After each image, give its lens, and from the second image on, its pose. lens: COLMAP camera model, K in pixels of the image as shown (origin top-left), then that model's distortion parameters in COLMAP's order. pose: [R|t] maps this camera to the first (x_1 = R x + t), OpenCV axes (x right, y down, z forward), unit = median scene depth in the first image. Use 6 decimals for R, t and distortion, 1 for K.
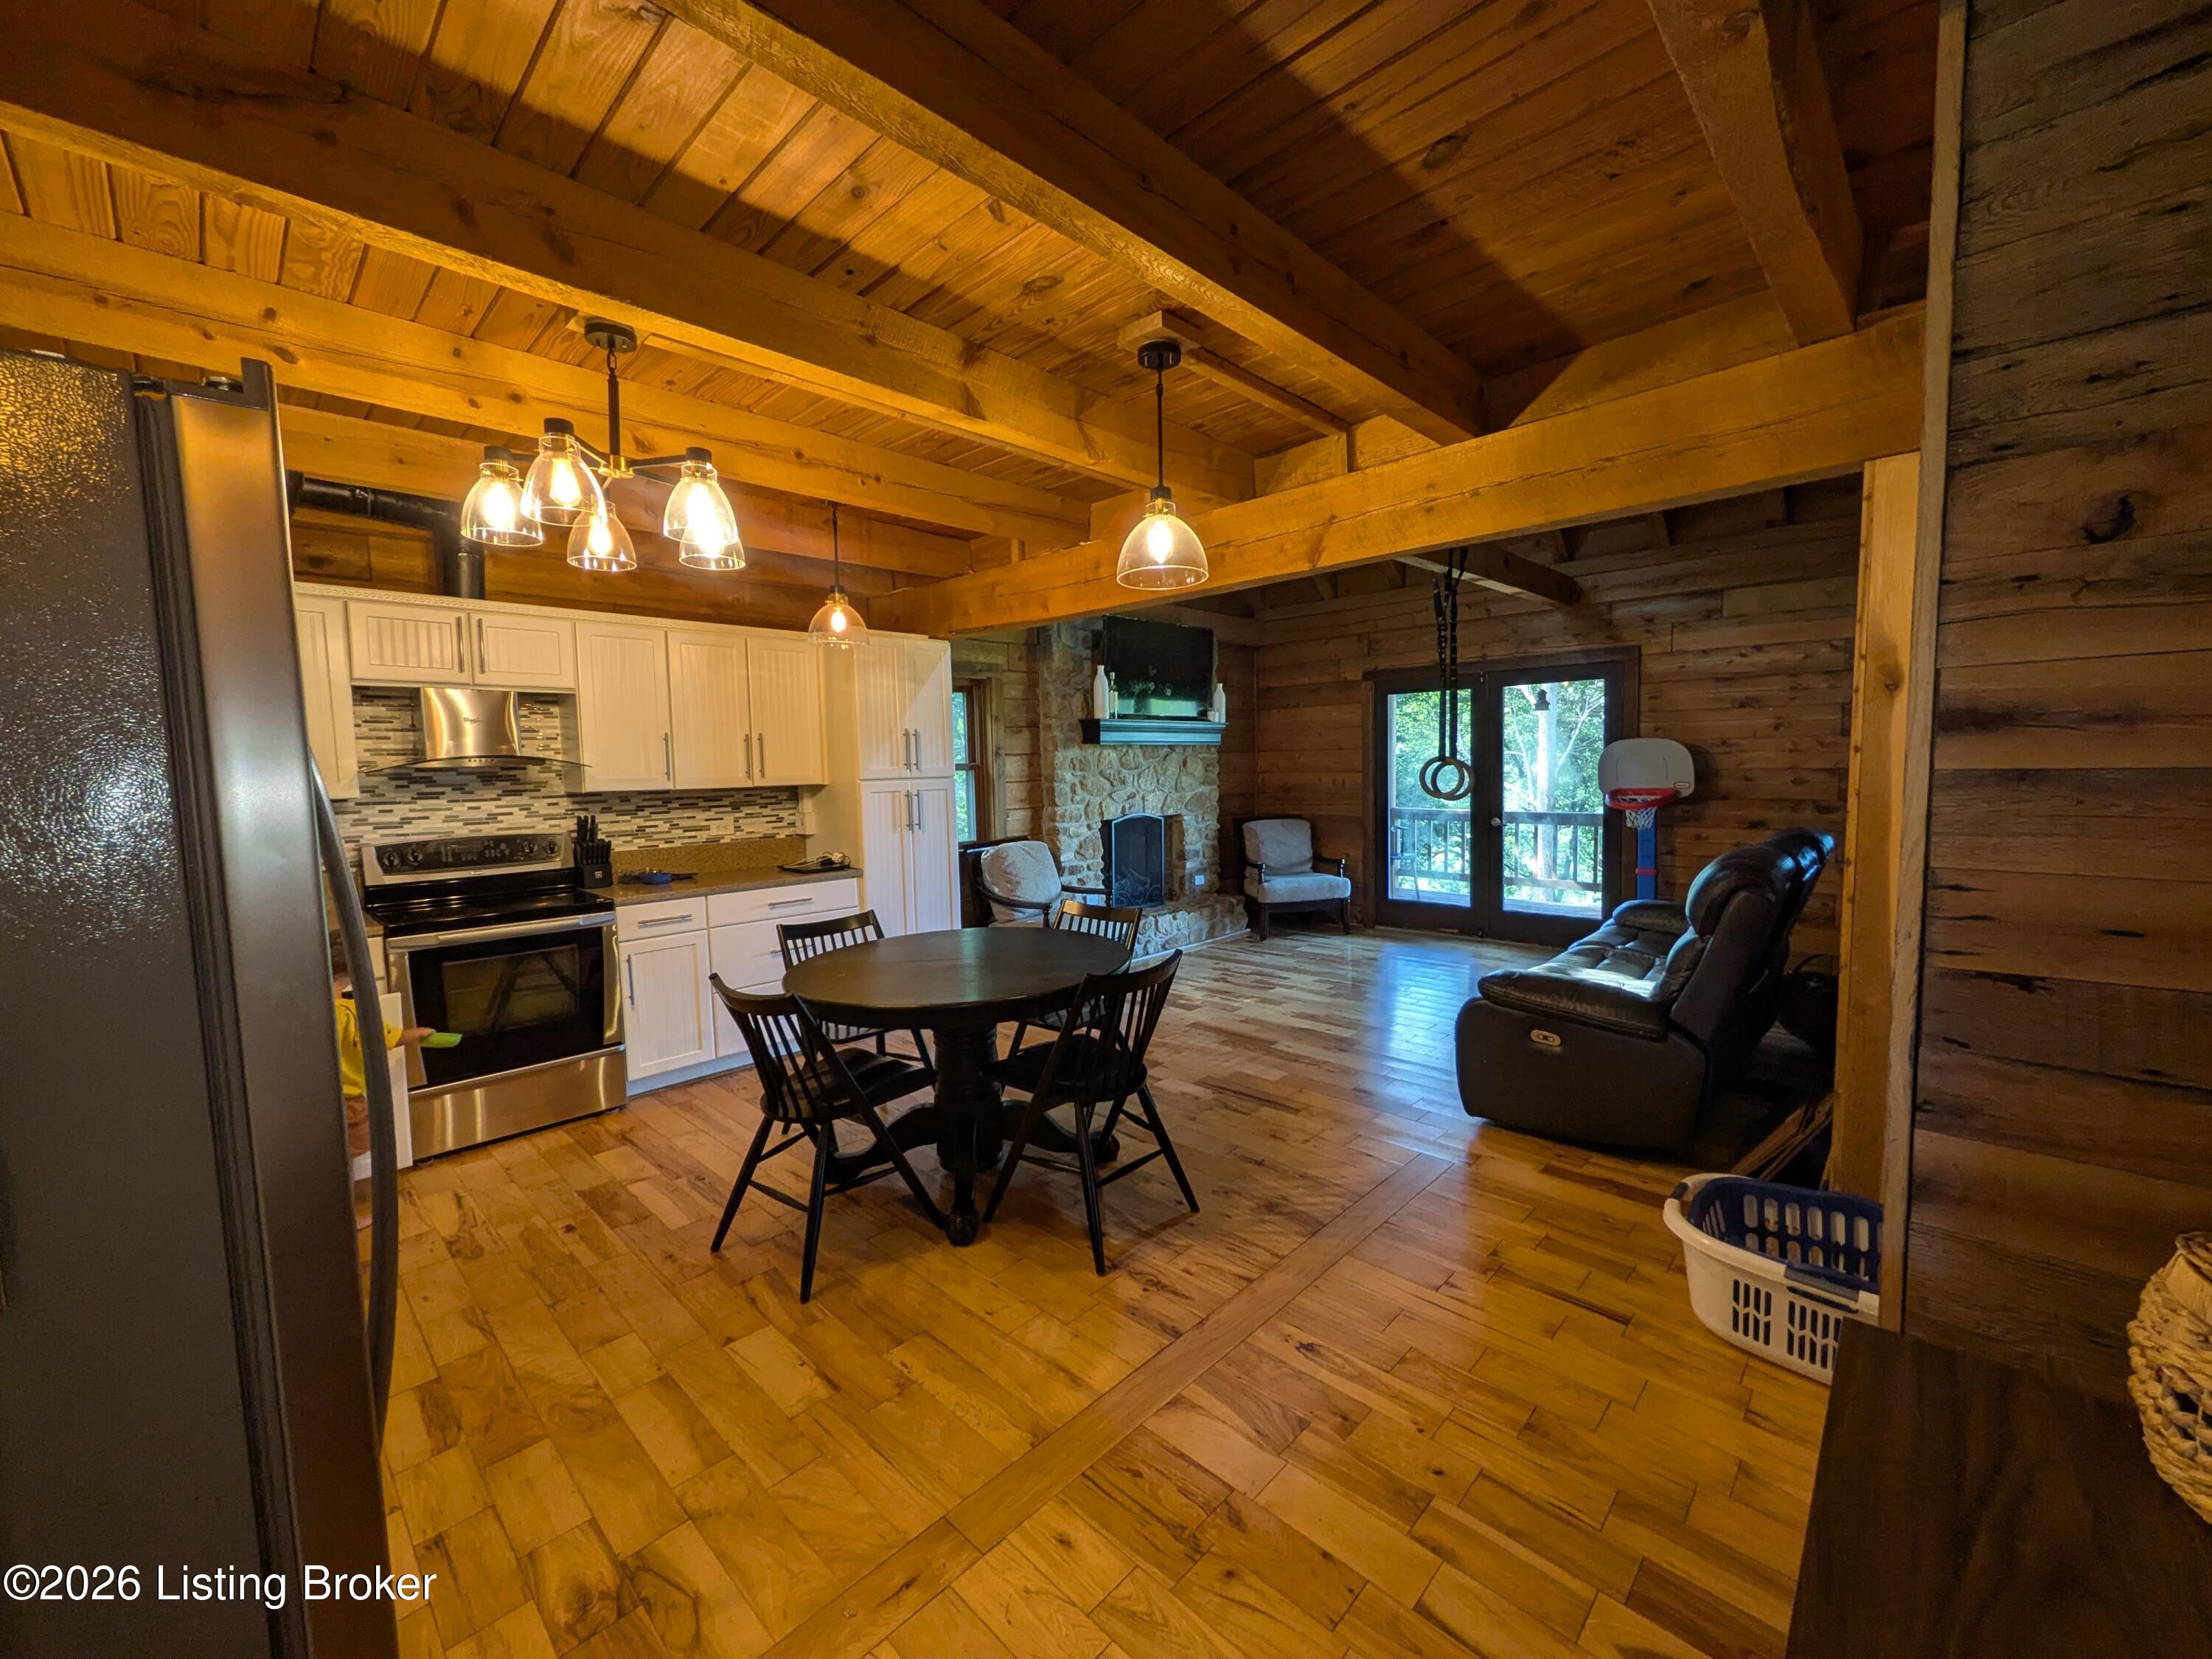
lens RADIAL K [[872.6, 0, 1106.0], [0, 872.6, 829.5], [0, 0, 1]] dist [-0.000083, -0.000006]
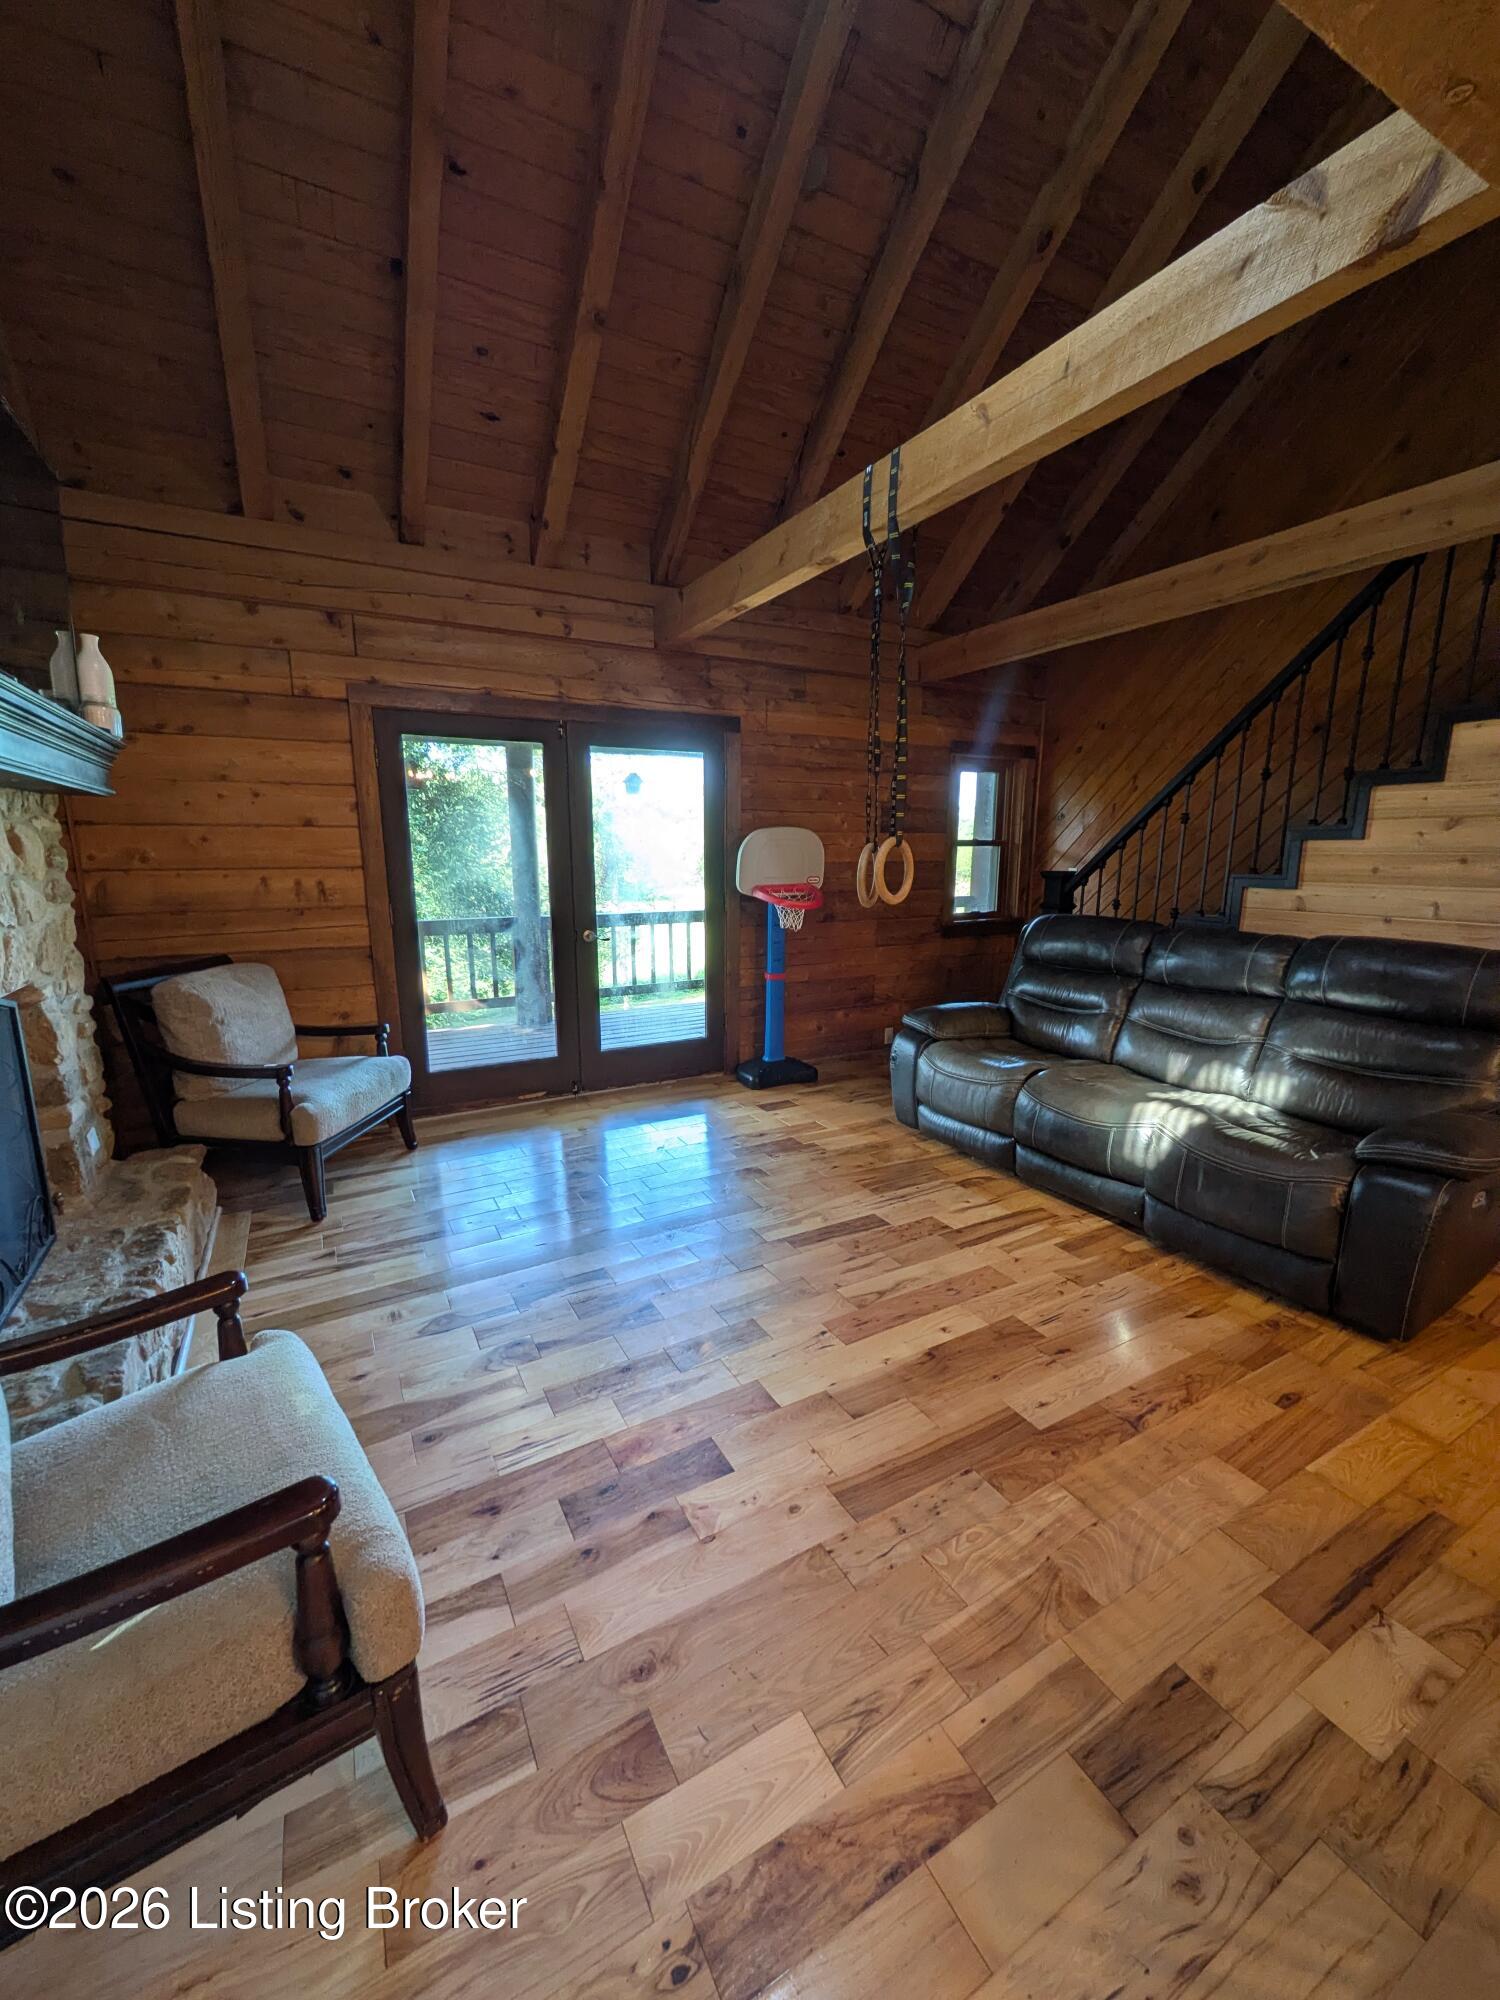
lens RADIAL K [[808.7, 0, 750.0], [0, 808.7, 1000.0], [0, 0, 1]] dist [0.000228, 0.000044]
pose [[0.290375, -0.150292, 0.945037, -0.161359], [0.069799, 0.988285, 0.135723, -0.037520], [-0.954364, 0.026553, 0.297463, 0.669158]]
